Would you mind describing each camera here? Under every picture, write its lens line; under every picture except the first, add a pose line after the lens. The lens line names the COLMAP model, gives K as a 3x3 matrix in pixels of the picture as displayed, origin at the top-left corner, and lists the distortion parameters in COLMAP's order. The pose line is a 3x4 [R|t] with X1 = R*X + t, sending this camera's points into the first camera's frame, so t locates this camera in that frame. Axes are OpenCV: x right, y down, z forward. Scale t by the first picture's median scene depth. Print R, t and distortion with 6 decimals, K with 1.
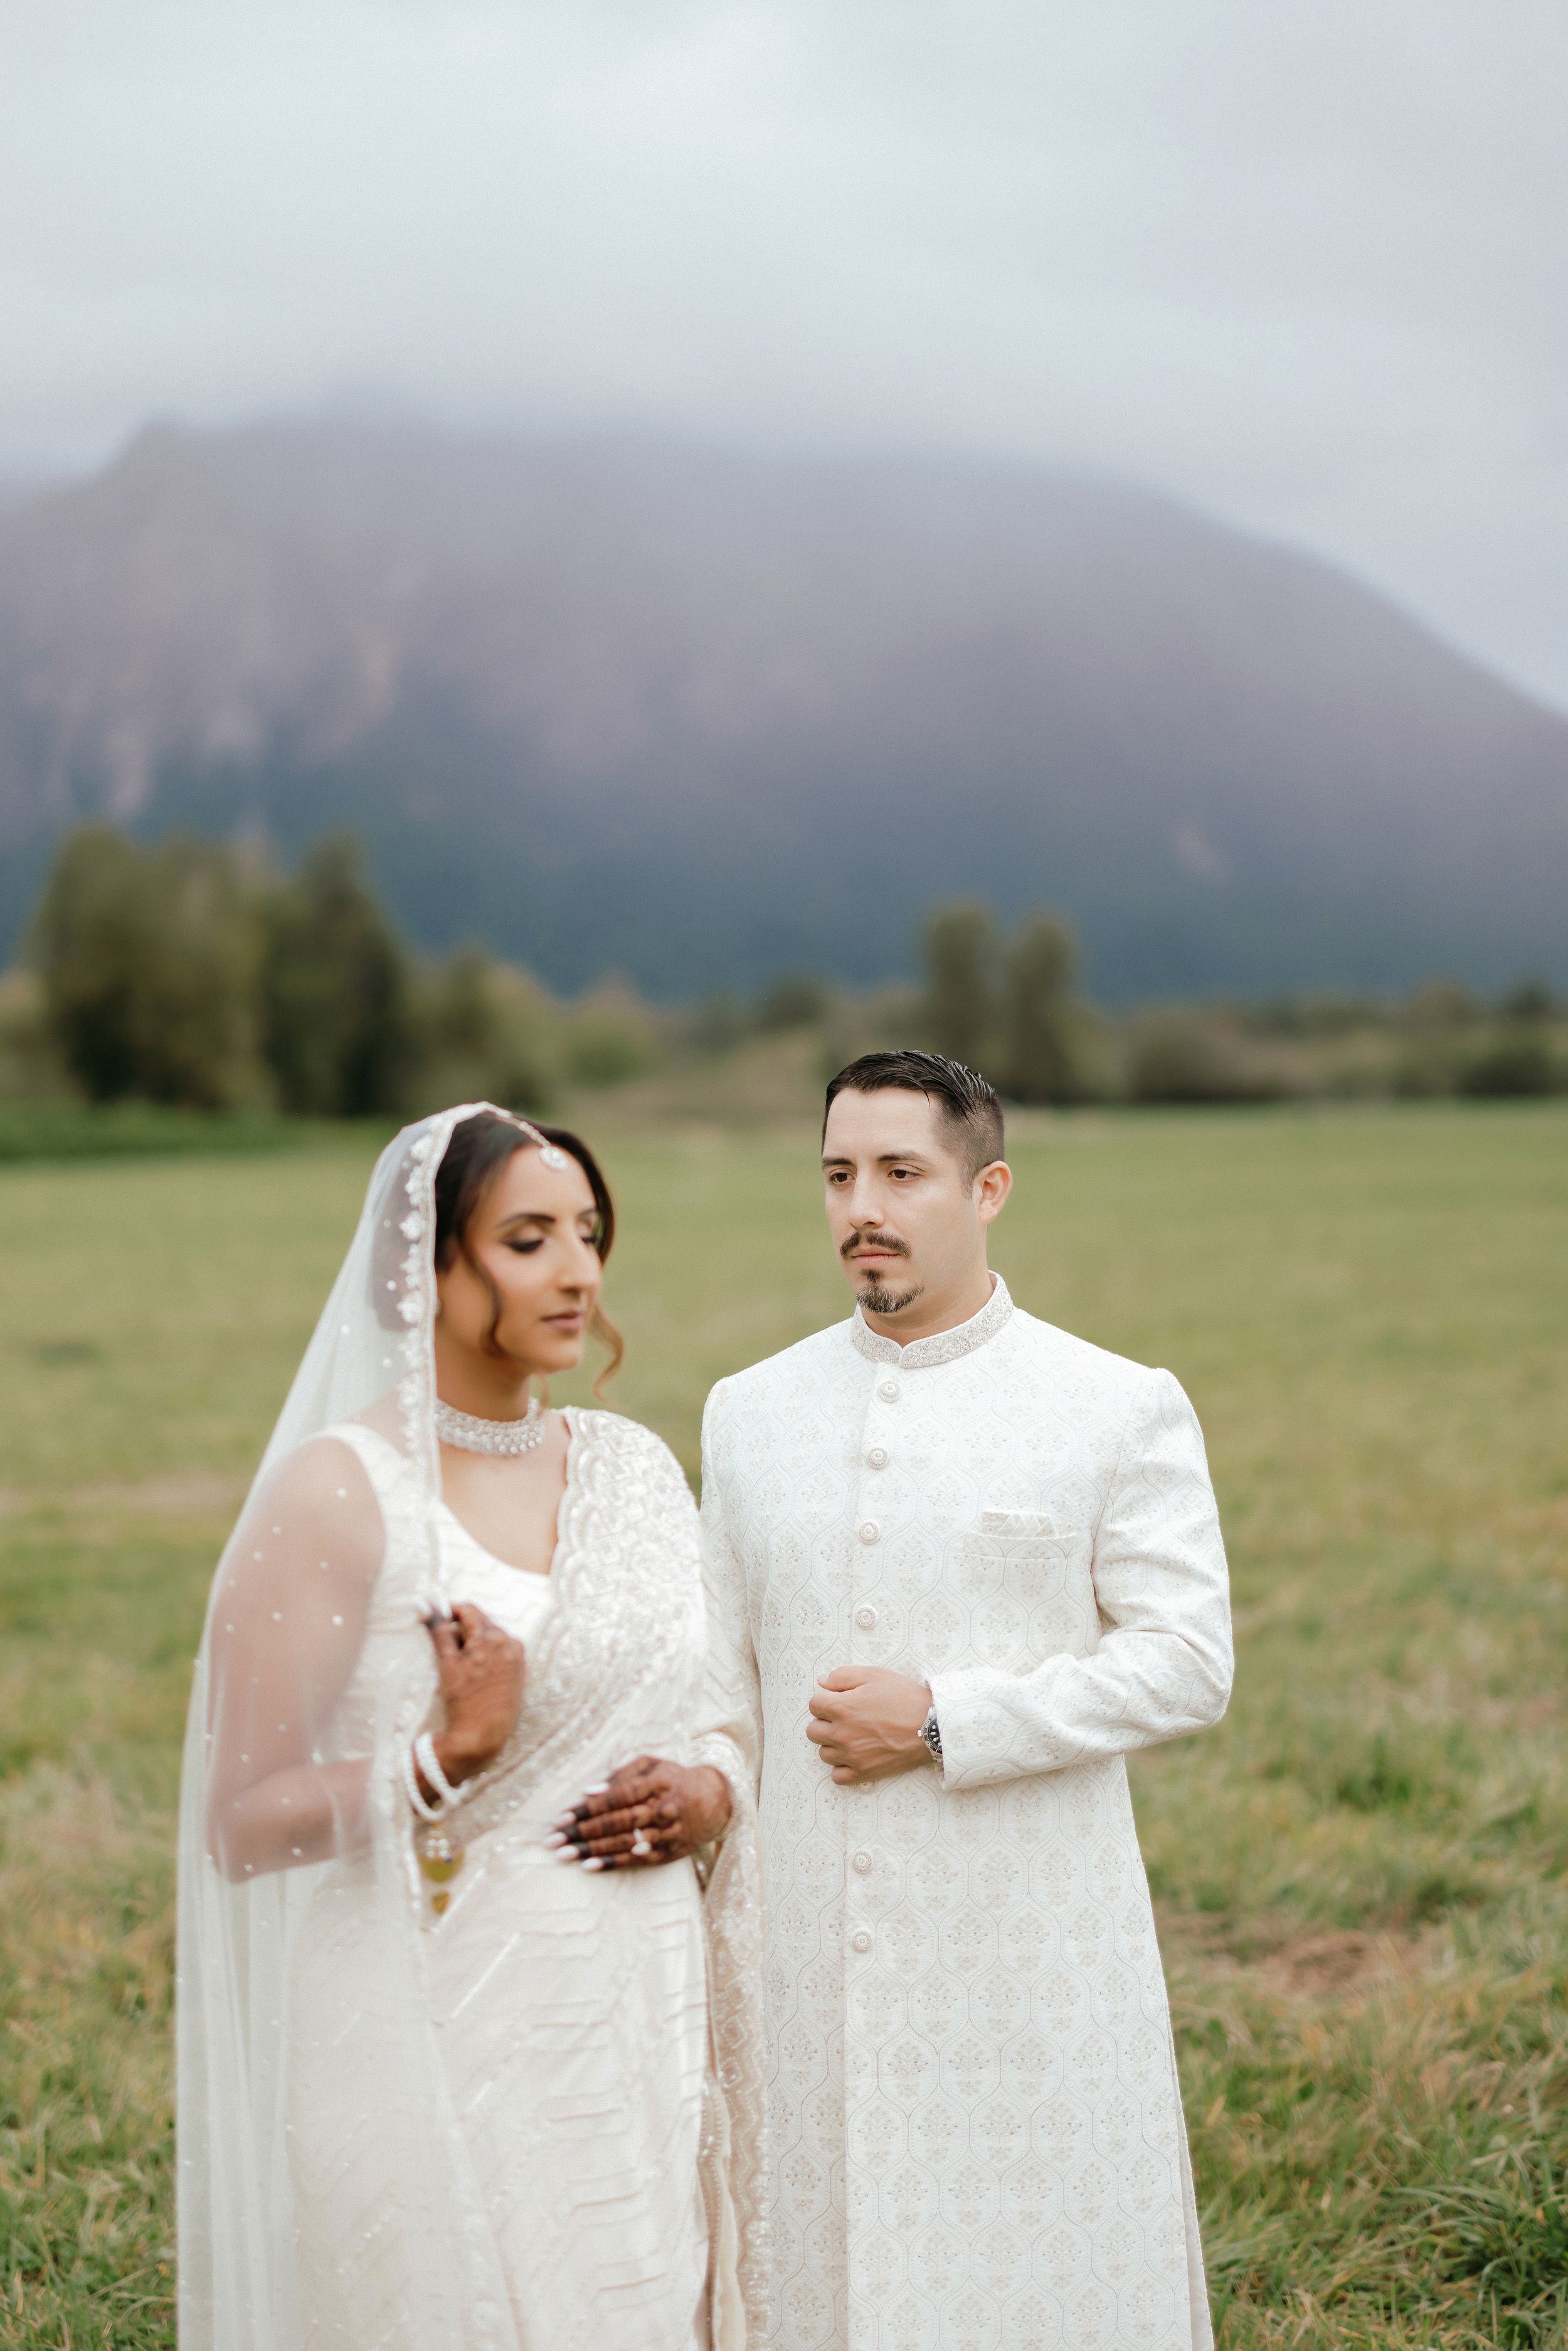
lens RADIAL K [[3407.6, 0, 784.0], [0, 3407.6, 1175.5], [0, 0, 1]] dist [-0.008910, -0.007674]
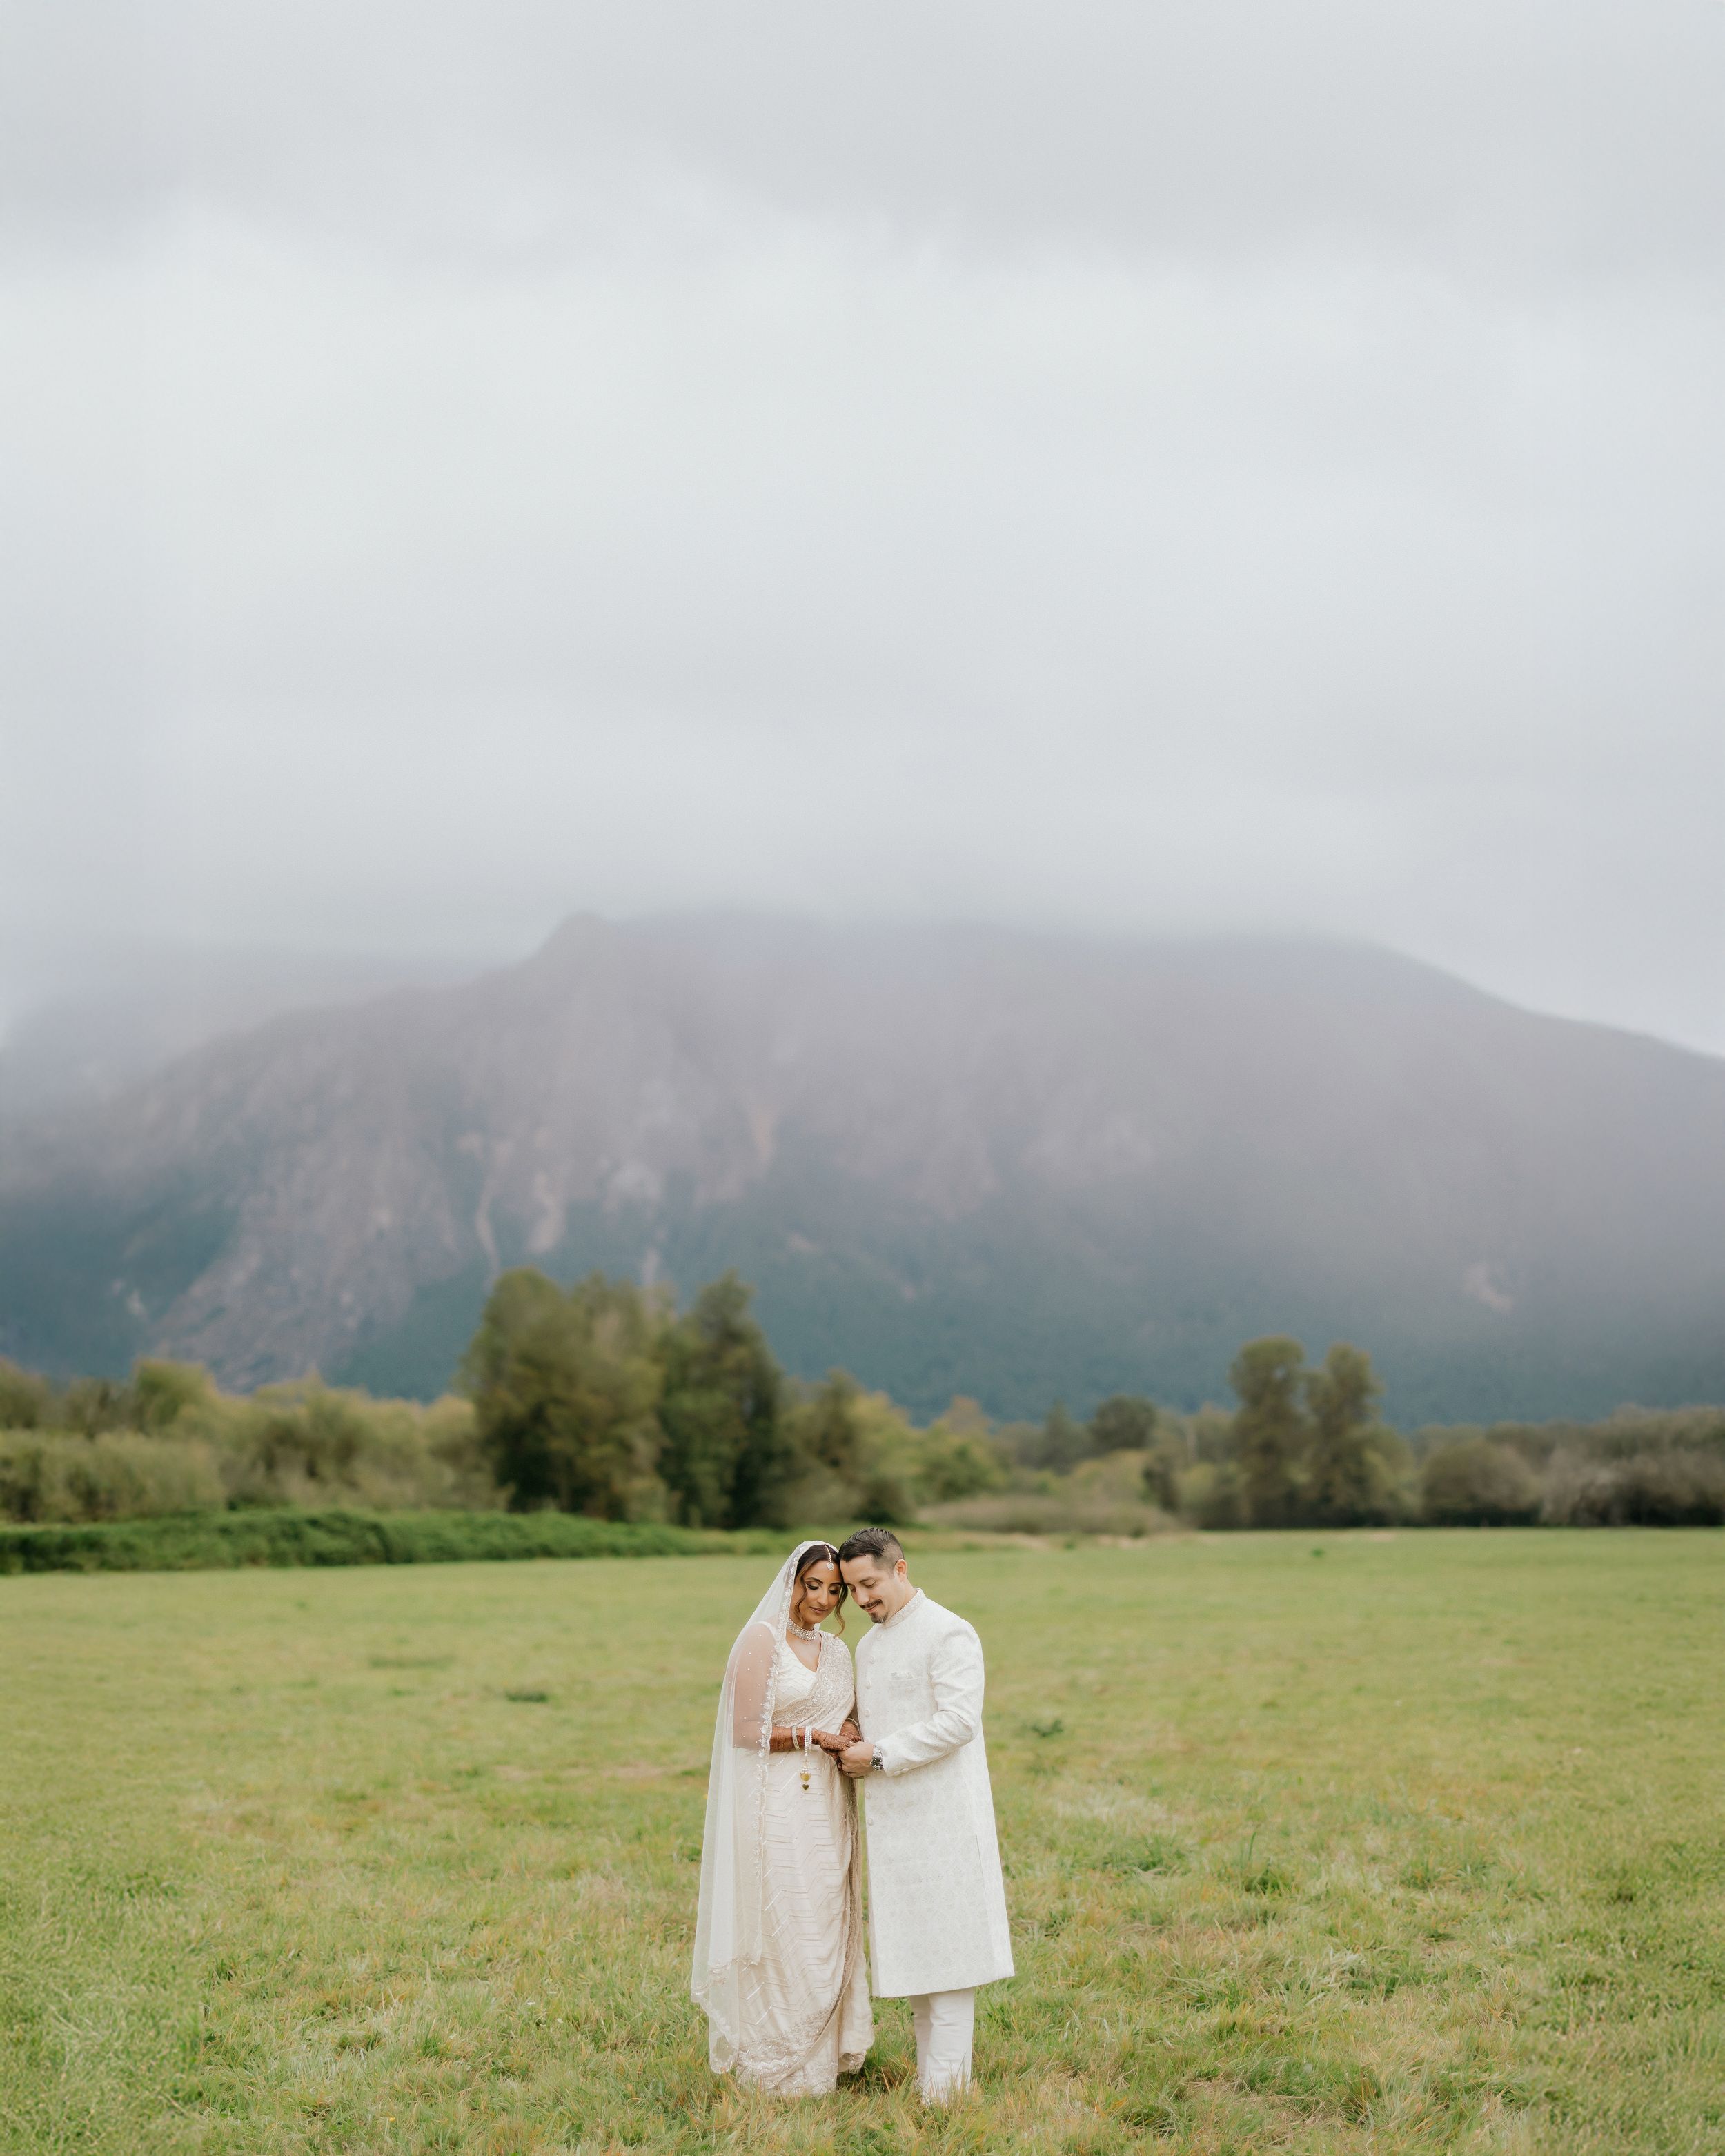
lens RADIAL K [[3701.1, 0, 862.5], [0, 3701.1, 1078.0], [0, 0, 1]] dist [-0.113162, -0.023359]
pose [[0.995987, 0.003468, -0.089430, 0.321489], [-0.015481, 0.990863, -0.133983, 0.012618], [0.088148, 0.134830, 0.986940, -2.913995]]
